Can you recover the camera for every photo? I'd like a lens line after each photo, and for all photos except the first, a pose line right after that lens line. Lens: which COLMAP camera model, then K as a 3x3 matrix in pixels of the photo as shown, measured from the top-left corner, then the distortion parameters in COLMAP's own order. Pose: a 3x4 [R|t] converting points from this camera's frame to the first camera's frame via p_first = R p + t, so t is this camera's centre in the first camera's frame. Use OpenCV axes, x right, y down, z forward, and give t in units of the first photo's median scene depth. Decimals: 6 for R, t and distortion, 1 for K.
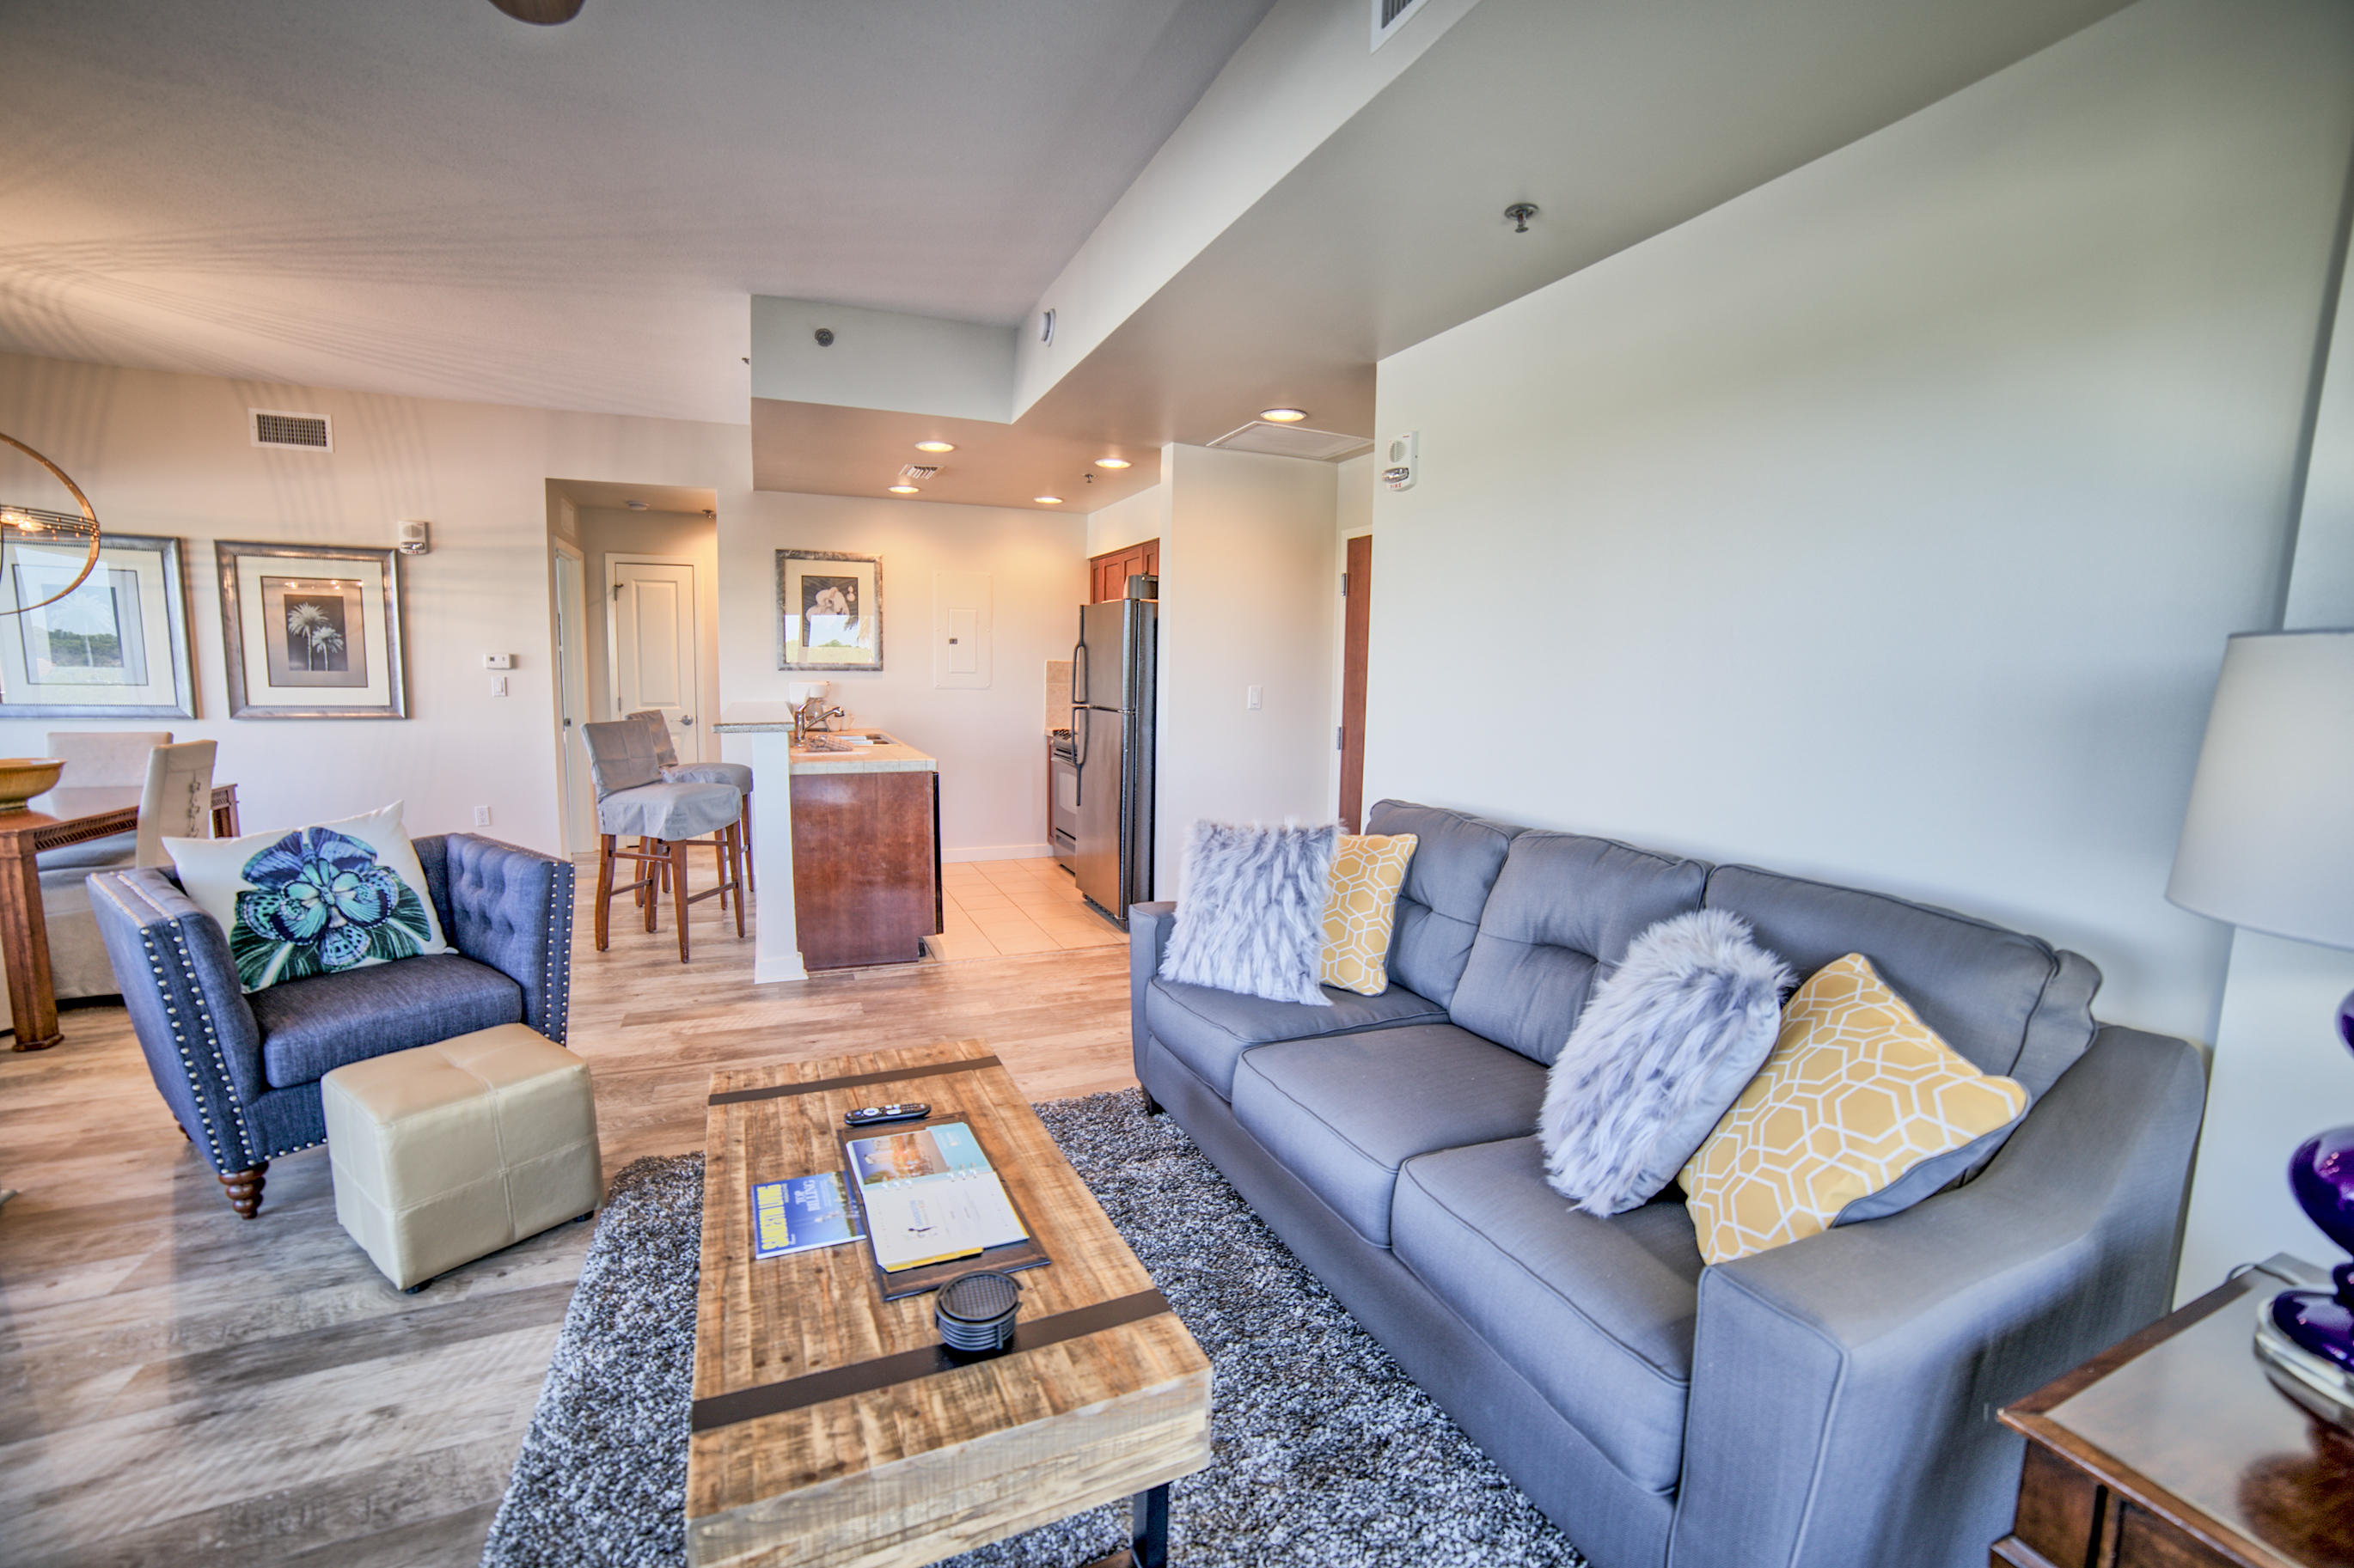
lens RADIAL K [[999.6, 0, 1116.2], [0, 999.6, 768.3], [0, 0, 1]] dist [-0.030641, 0.000537]
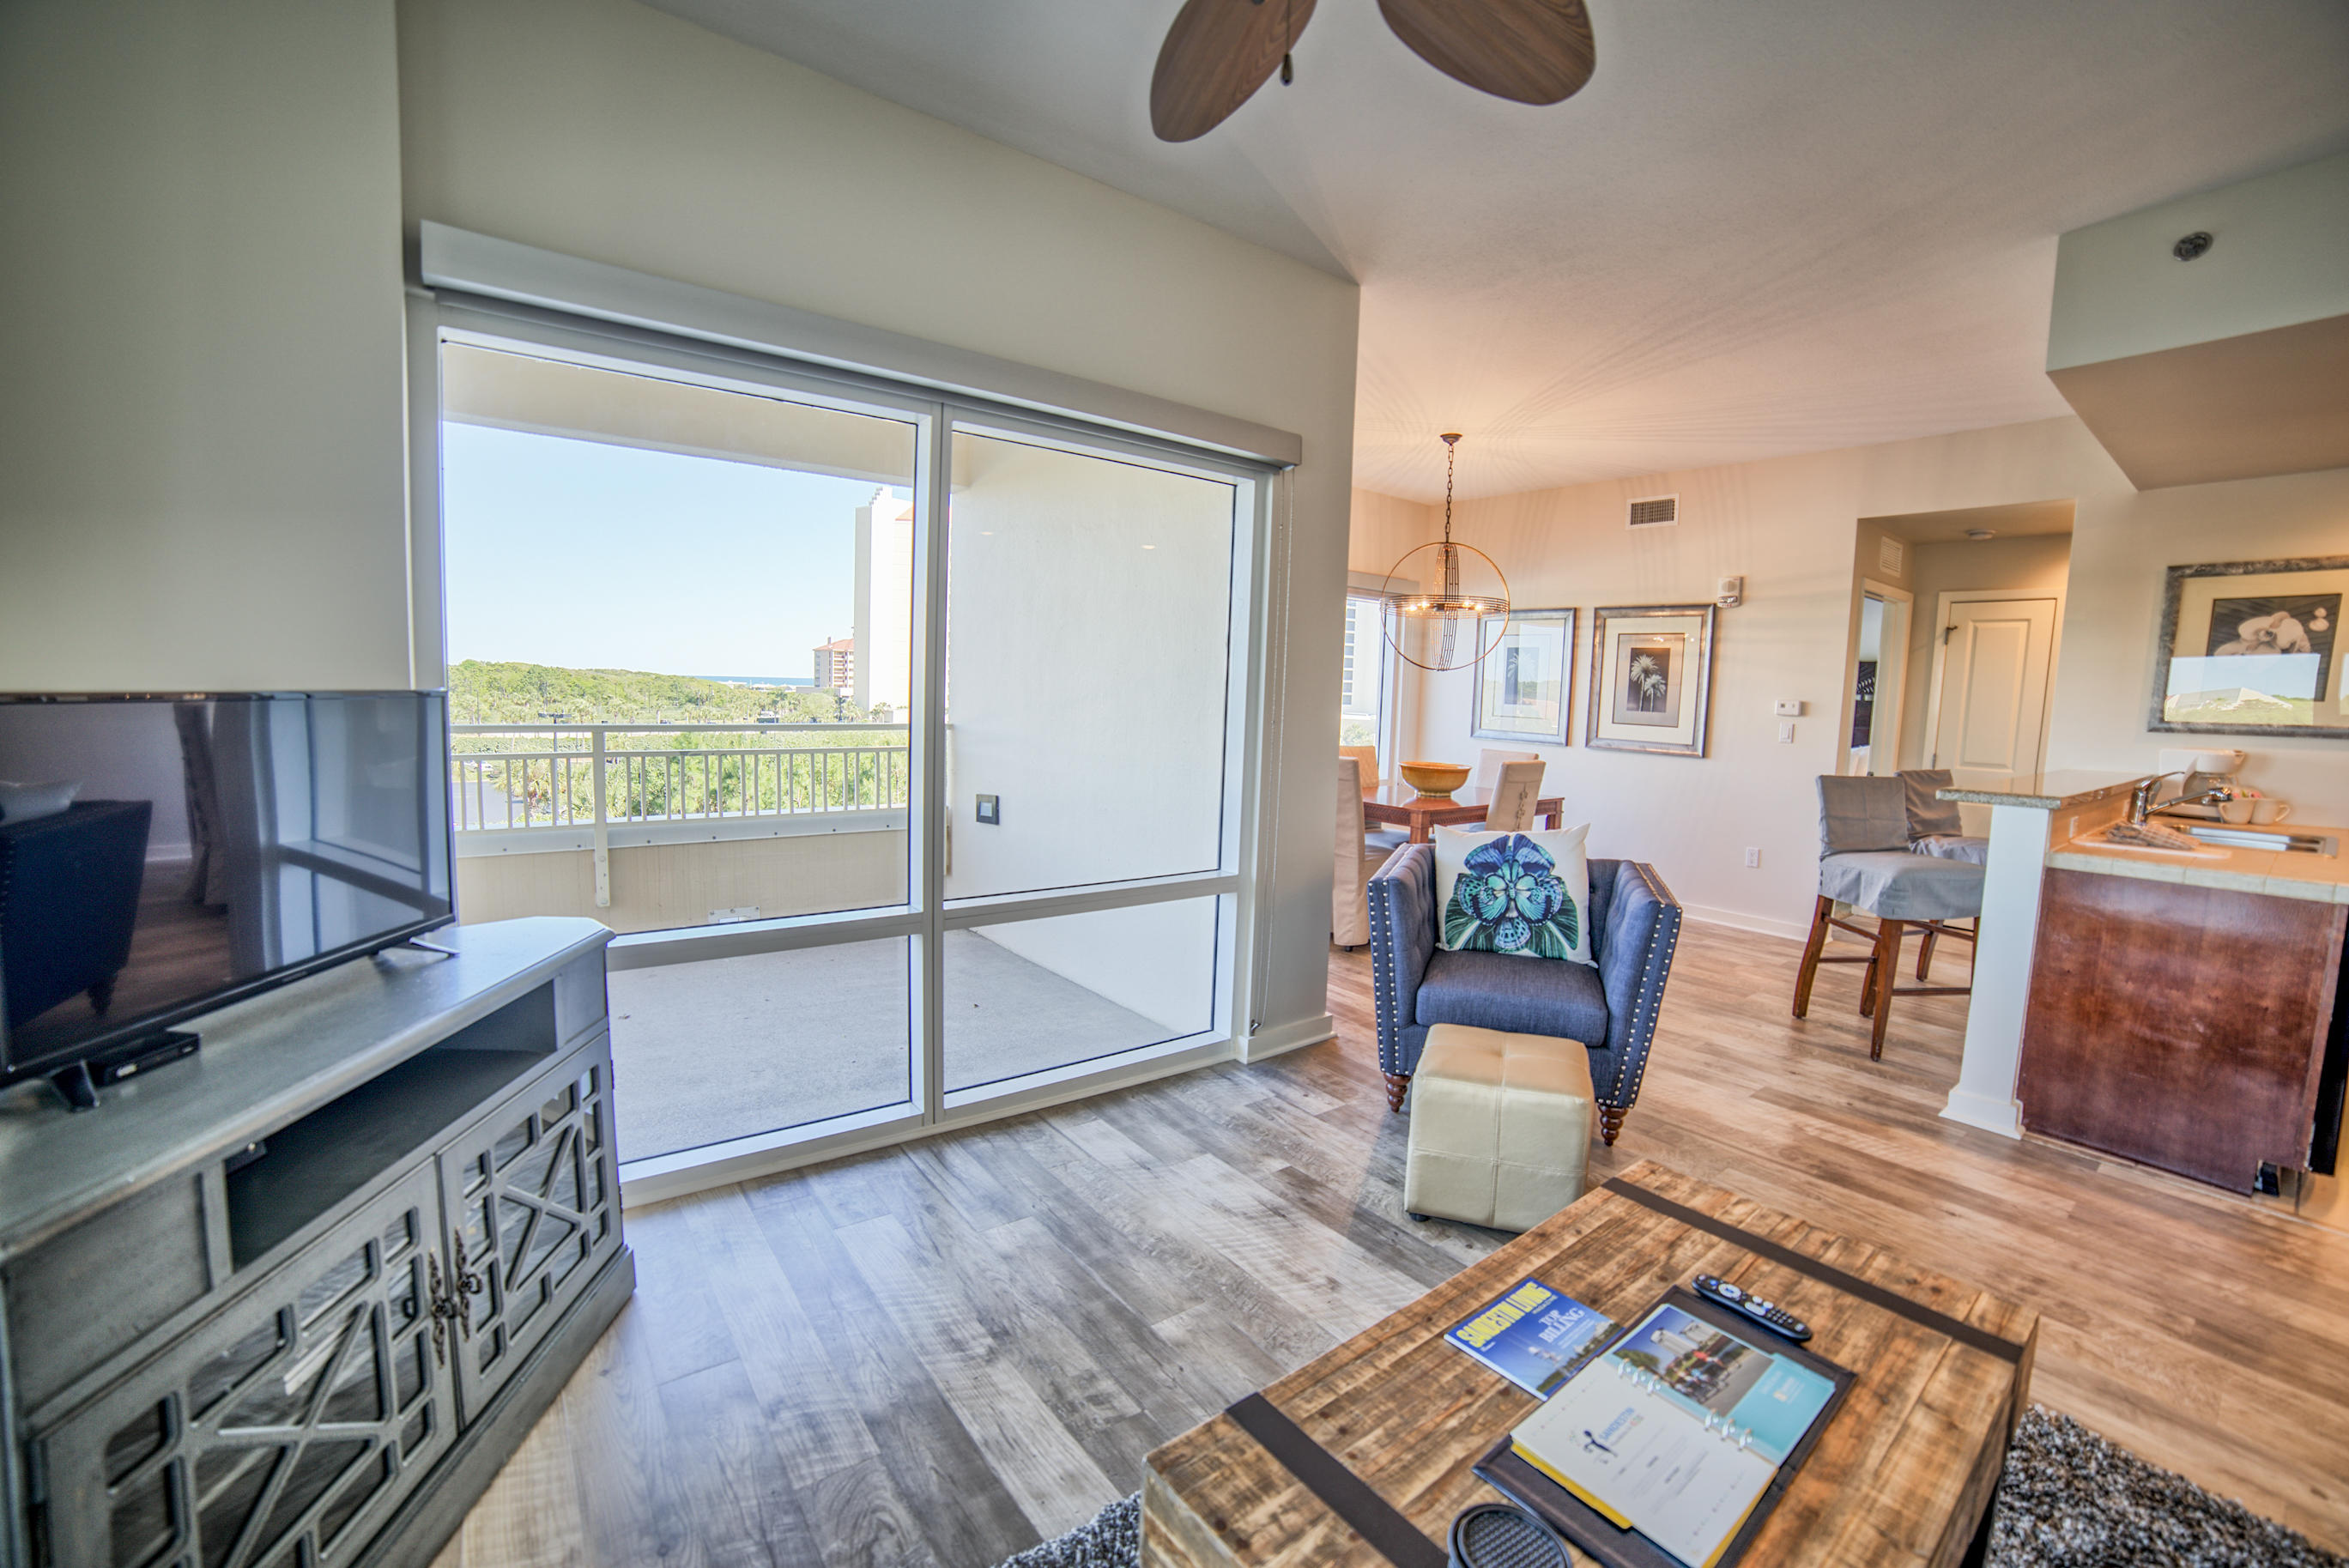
lens RADIAL K [[956.9, 0, 1174.5], [0, 956.9, 784.0], [0, 0, 1]] dist [-0.091346, 0.030806]
pose [[0.278268, 0.093578, -0.955934, 0.136245], [-0.123990, 0.990415, 0.060861, -0.014972], [0.952467, 0.101591, 0.287204, 0.181608]]
